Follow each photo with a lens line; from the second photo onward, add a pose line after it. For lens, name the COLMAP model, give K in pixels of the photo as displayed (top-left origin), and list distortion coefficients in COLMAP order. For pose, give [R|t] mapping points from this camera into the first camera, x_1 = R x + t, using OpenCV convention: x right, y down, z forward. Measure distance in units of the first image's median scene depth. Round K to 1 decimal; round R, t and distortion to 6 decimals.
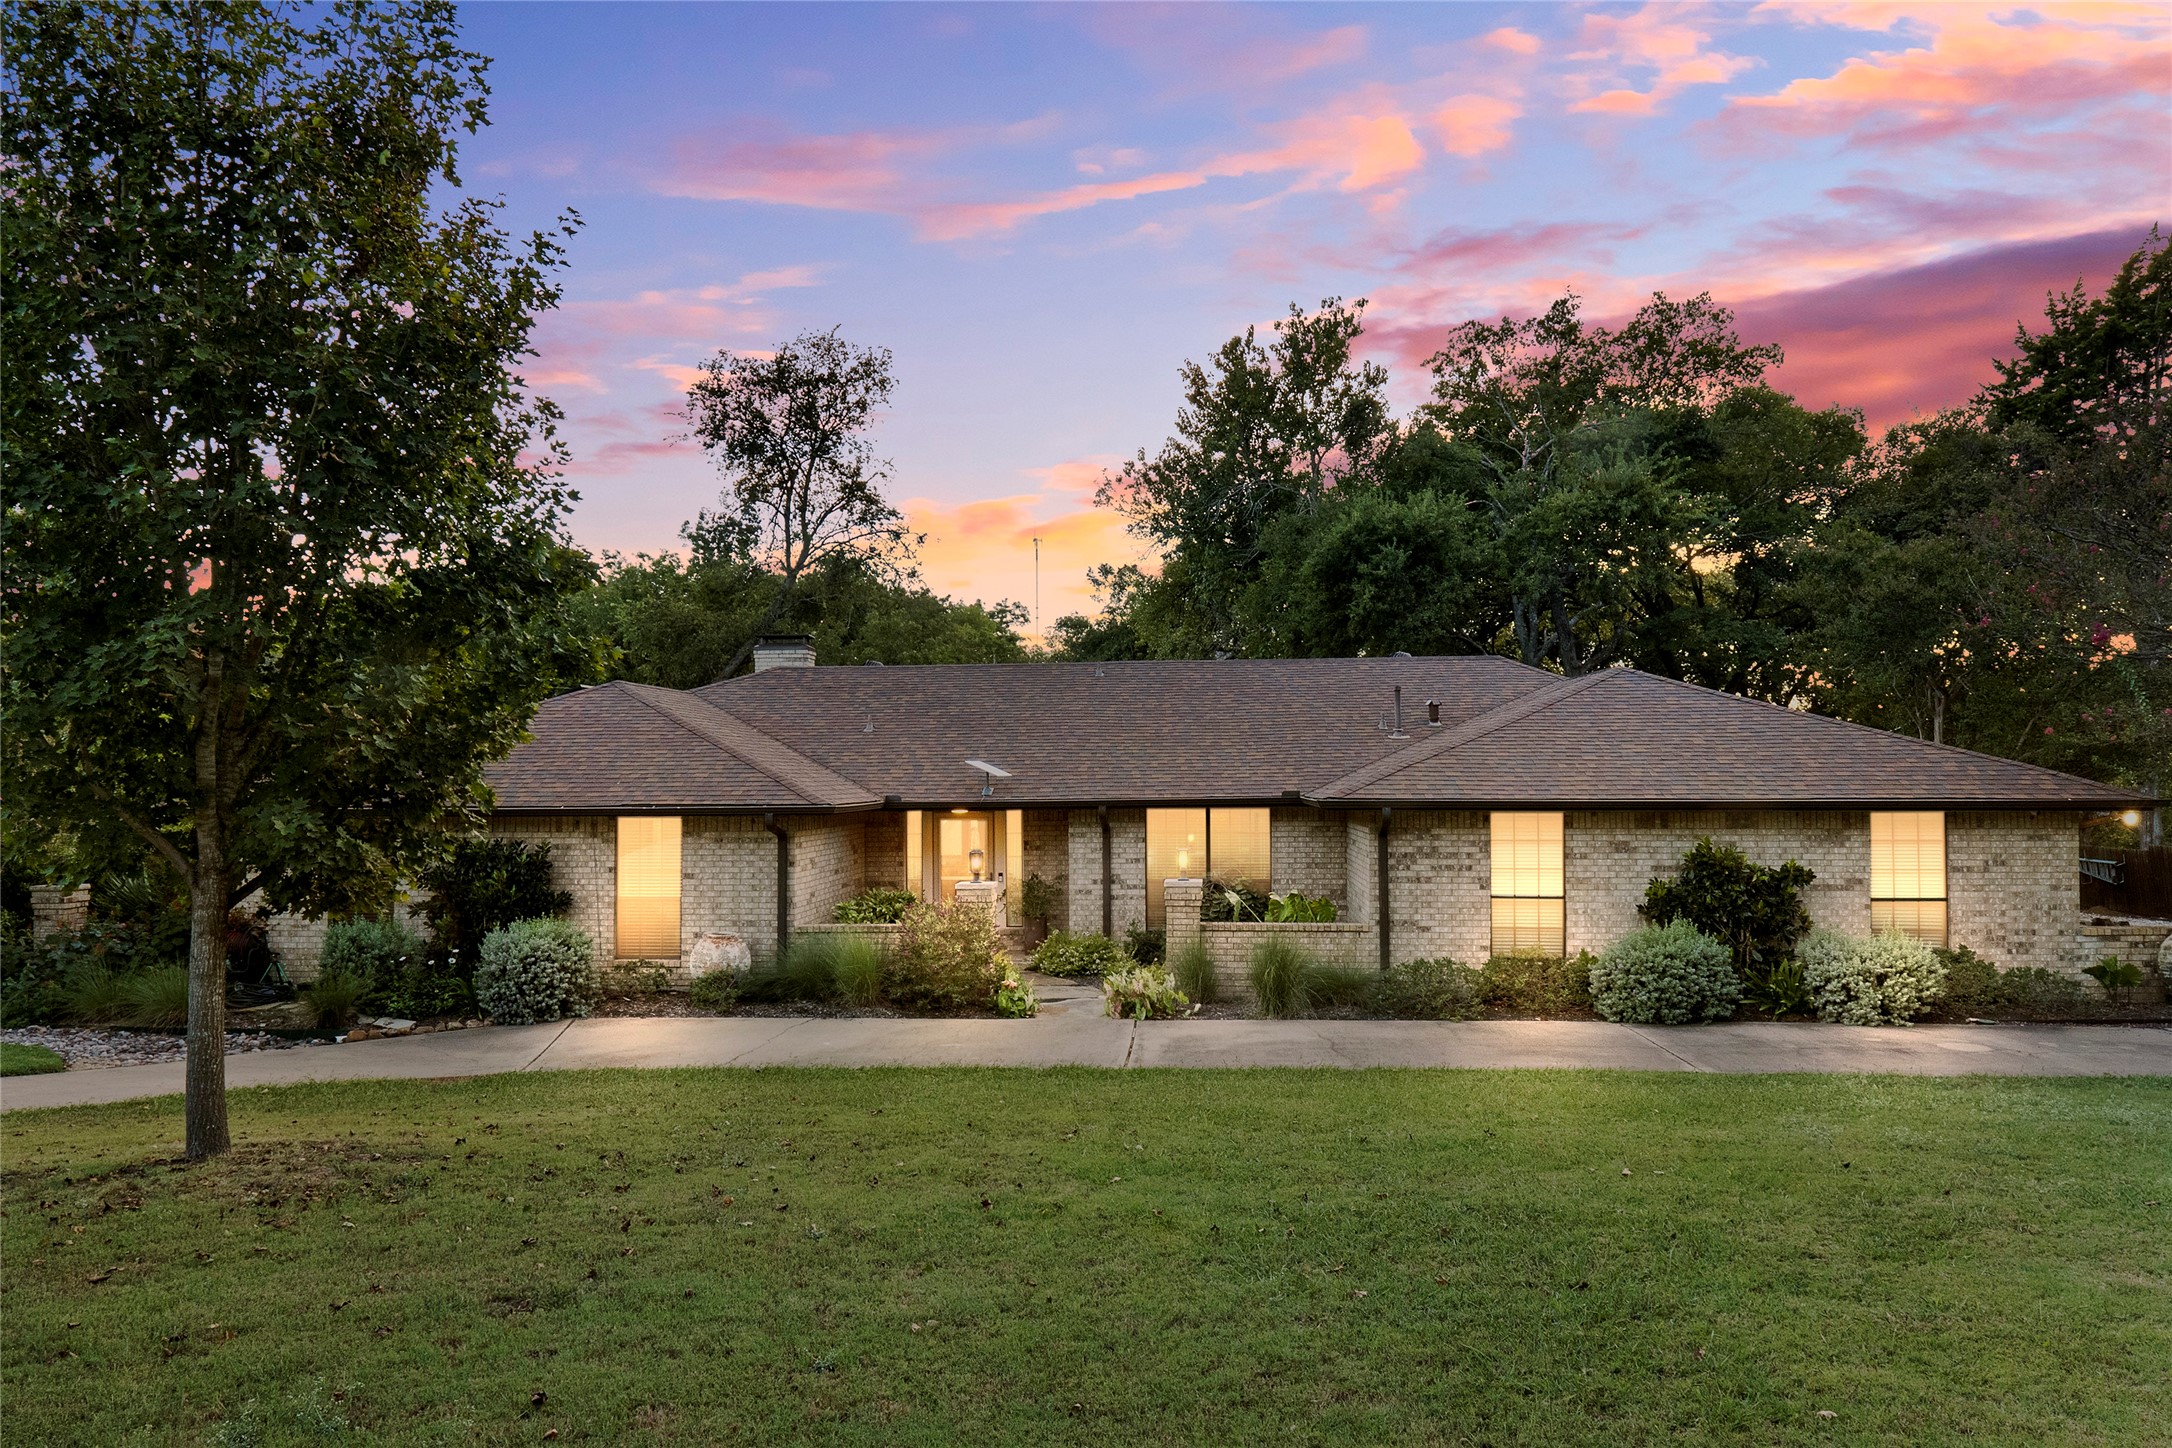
lens RADIAL K [[1541.0, 0, 1085.7], [0, 1541.0, 721.2], [0, 0, 1]] dist [-0.005439, -0.003915]
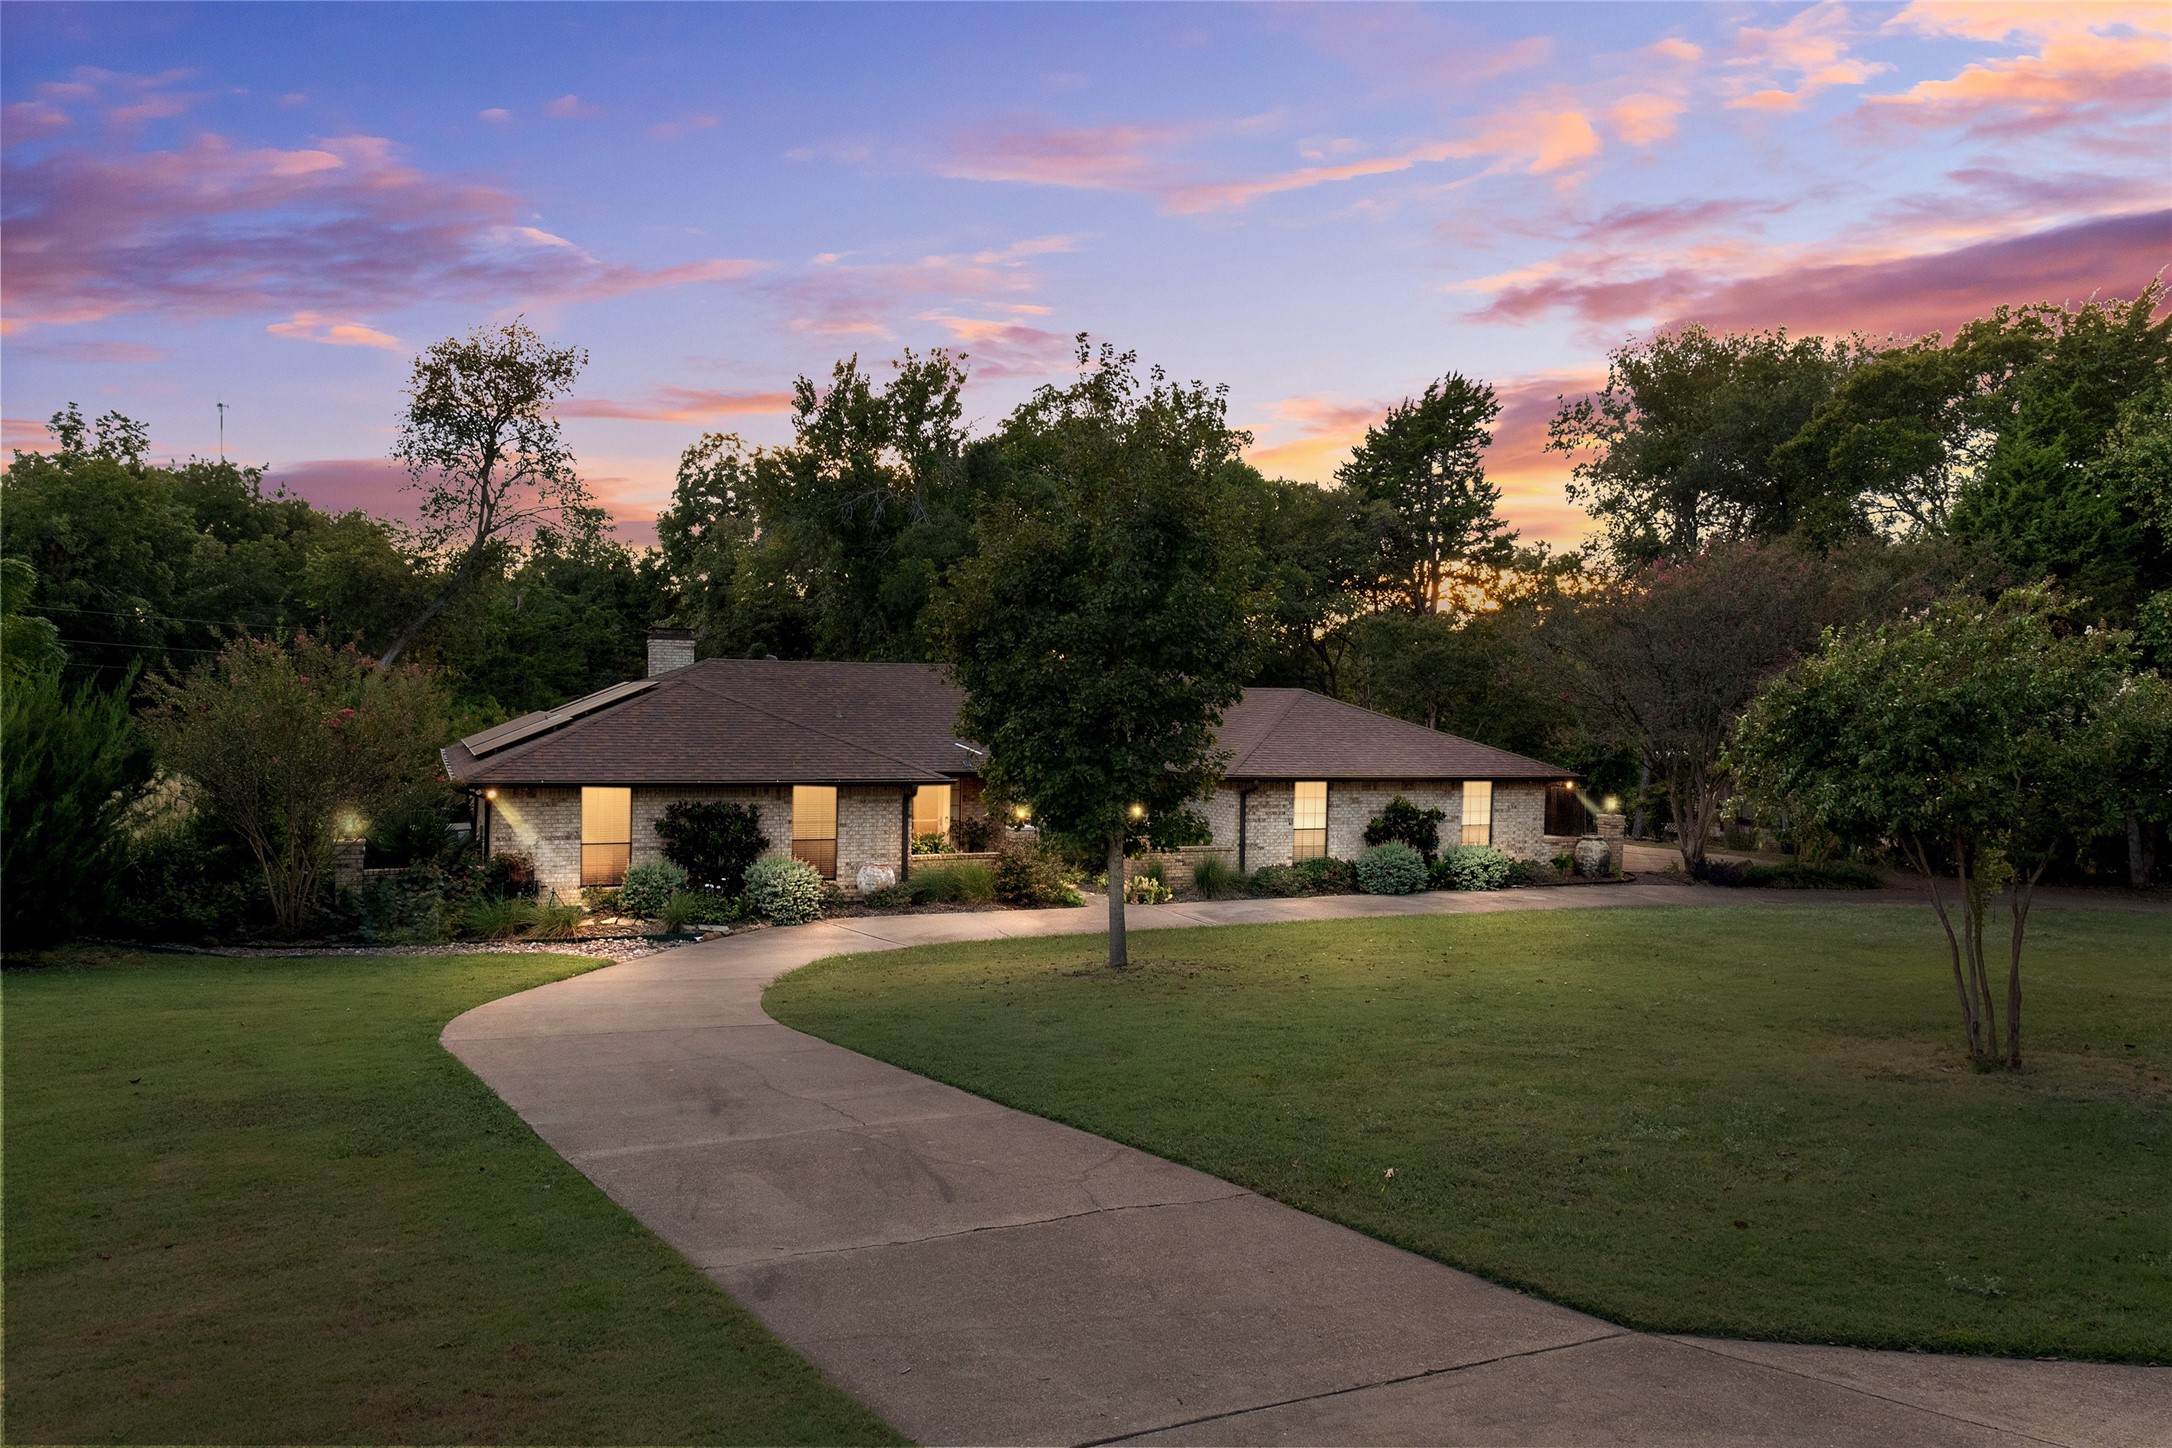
lens RADIAL K [[1541.0, 0, 1086.2], [0, 1541.0, 728.2], [0, 0, 1]] dist [-0.005439, -0.003915]
pose [[0.880452, 0.010552, 0.474017, -0.815879], [-0.040991, 0.997703, 0.053927, -0.091732], [-0.472359, -0.066910, 0.878863, -0.464326]]
